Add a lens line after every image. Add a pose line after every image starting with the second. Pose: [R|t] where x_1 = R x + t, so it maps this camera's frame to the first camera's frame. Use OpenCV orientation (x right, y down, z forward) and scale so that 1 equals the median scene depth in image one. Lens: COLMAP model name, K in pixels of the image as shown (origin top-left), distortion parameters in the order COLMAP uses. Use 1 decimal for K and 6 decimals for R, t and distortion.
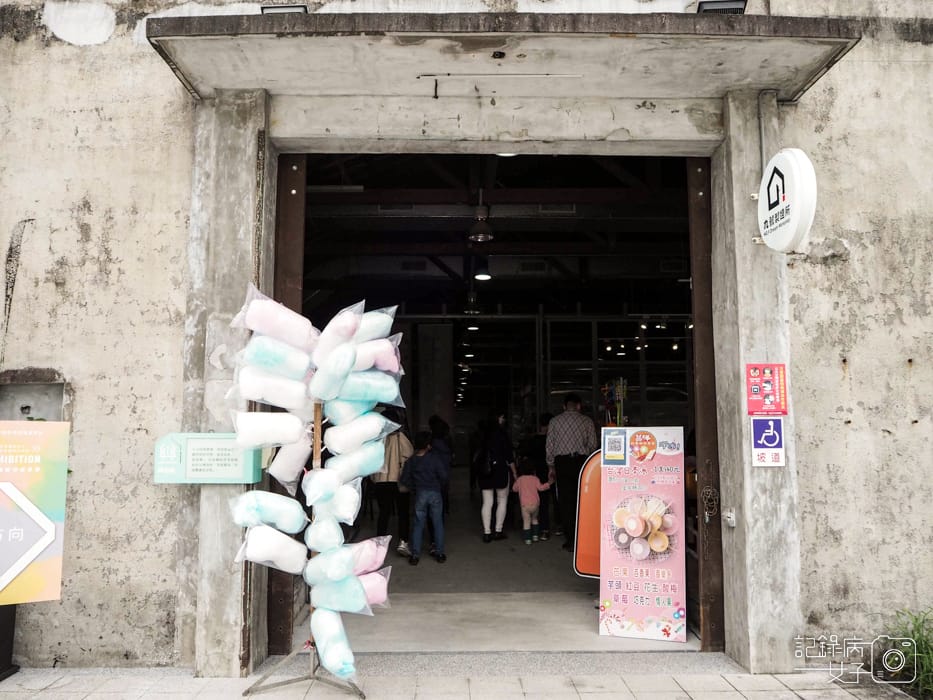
lens RADIAL K [[769.4, 0, 463.6], [0, 769.4, 348.4], [0, 0, 1]] dist [-0.058177, 0.012934]
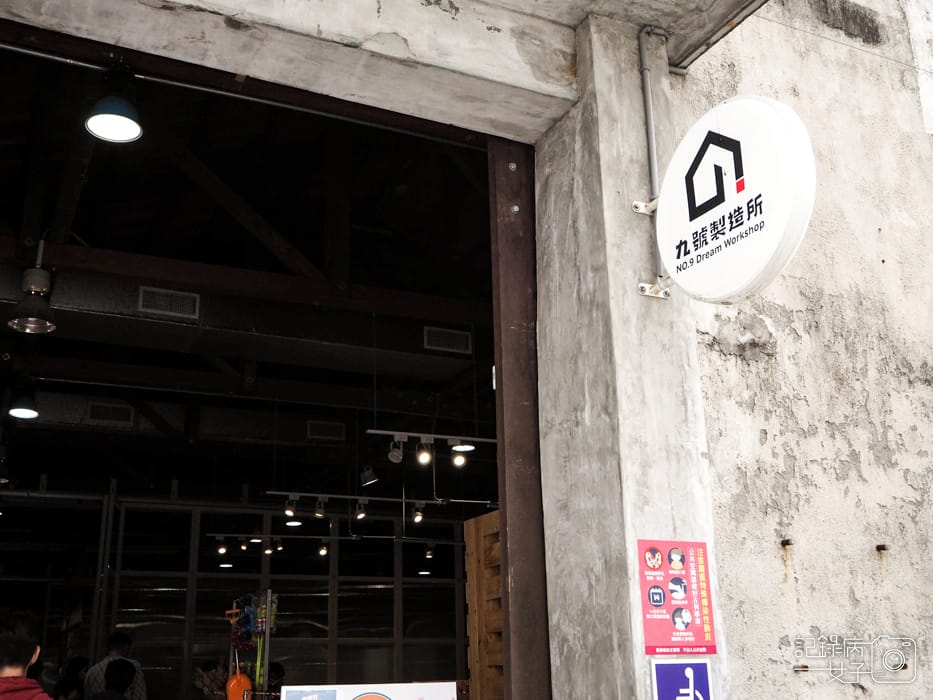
lens RADIAL K [[1013.5, 0, 462.4], [0, 1013.5, 340.8], [0, 0, 1]] dist [0.000047, 0.000000]
pose [[0.903290, 0.118477, 0.412347, 0.006469], [-0.026121, 0.974518, -0.222782, 0.040524], [-0.428234, 0.190466, 0.883368, 0.455850]]
